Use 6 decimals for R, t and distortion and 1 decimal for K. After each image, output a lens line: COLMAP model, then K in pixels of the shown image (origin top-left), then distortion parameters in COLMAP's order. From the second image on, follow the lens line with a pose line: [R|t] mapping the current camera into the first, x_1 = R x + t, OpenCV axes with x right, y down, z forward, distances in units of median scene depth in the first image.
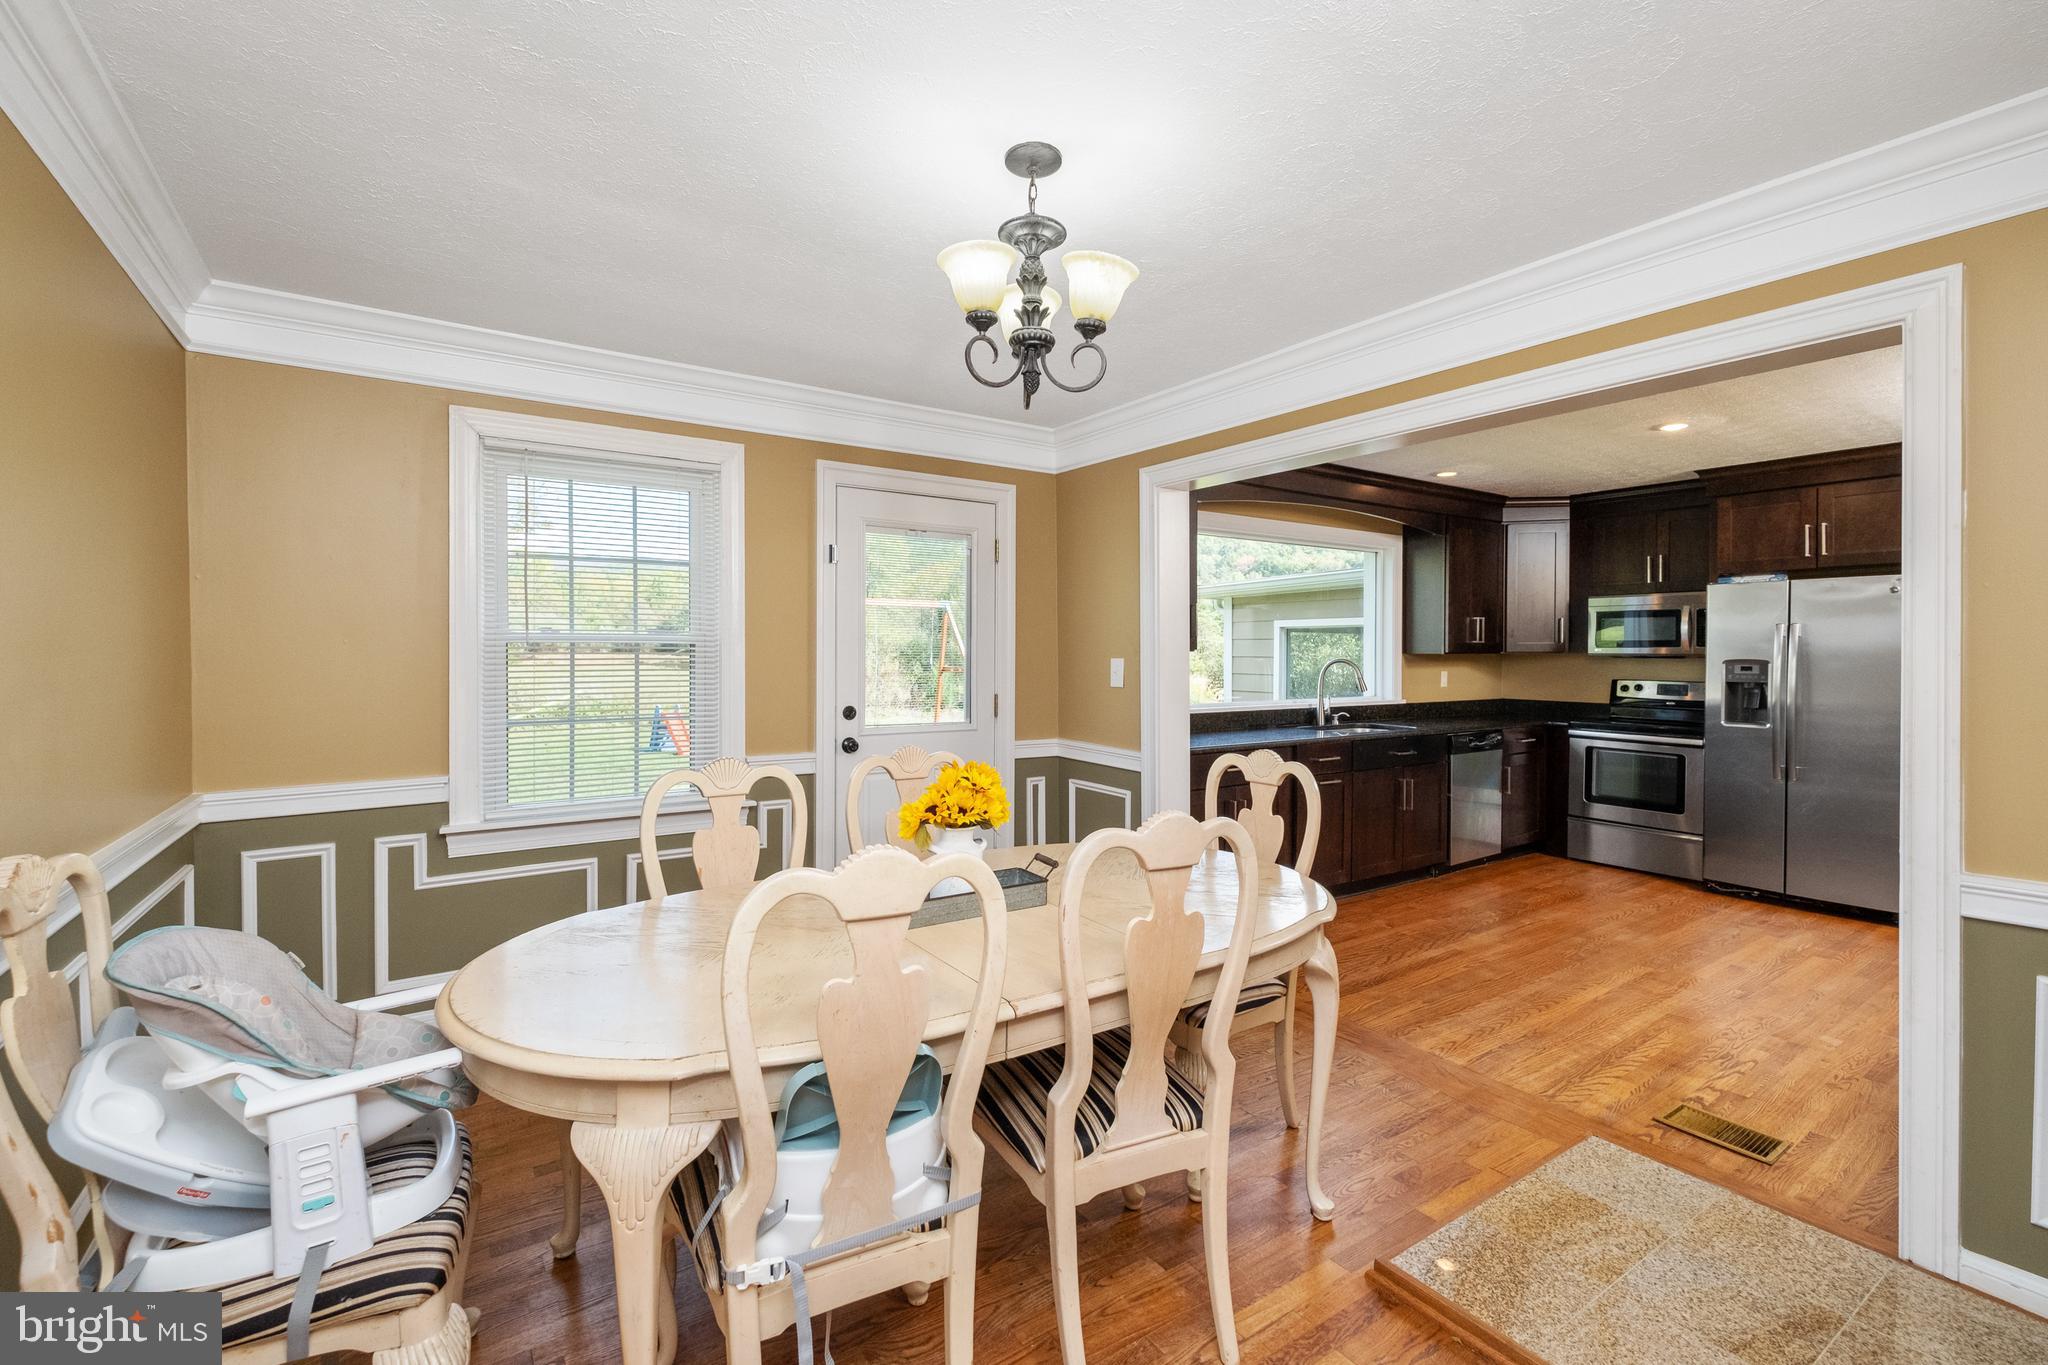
lens RADIAL K [[888.9, 0, 1030.4], [0, 888.9, 662.5], [0, 0, 1]] dist [0.002612, -0.002115]
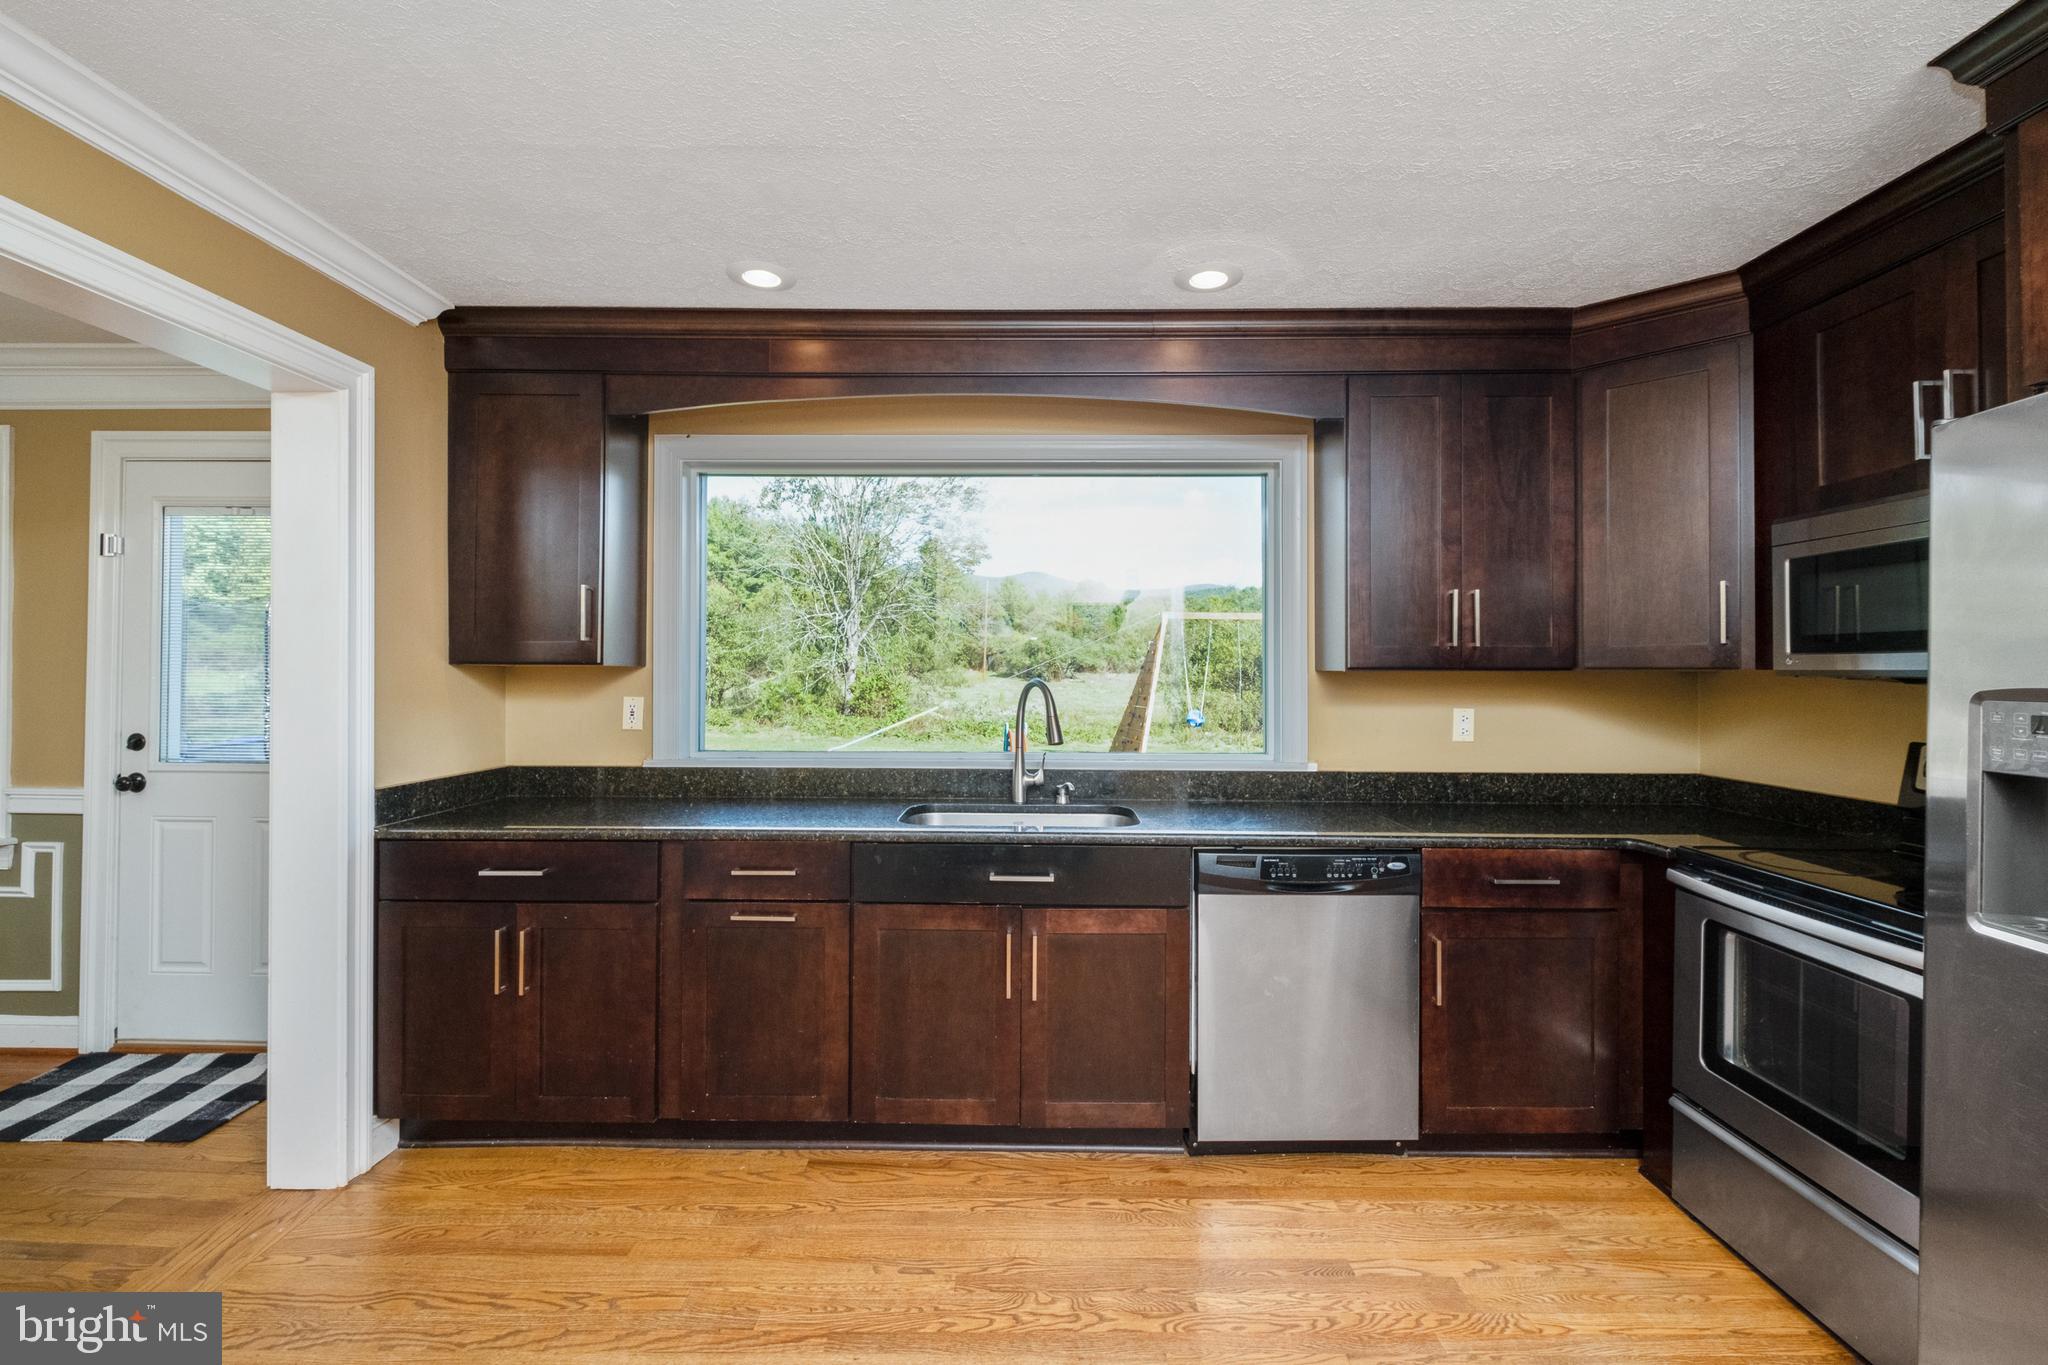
lens RADIAL K [[888.9, 0, 1022.6], [0, 888.9, 666.7], [0, 0, 1]] dist [0.002612, -0.002115]
pose [[0.822276, -0.002339, -0.569083, 0.632222], [-0.008112, 0.999842, -0.015830, -0.003469], [0.569030, 0.017633, 0.822127, 0.553782]]
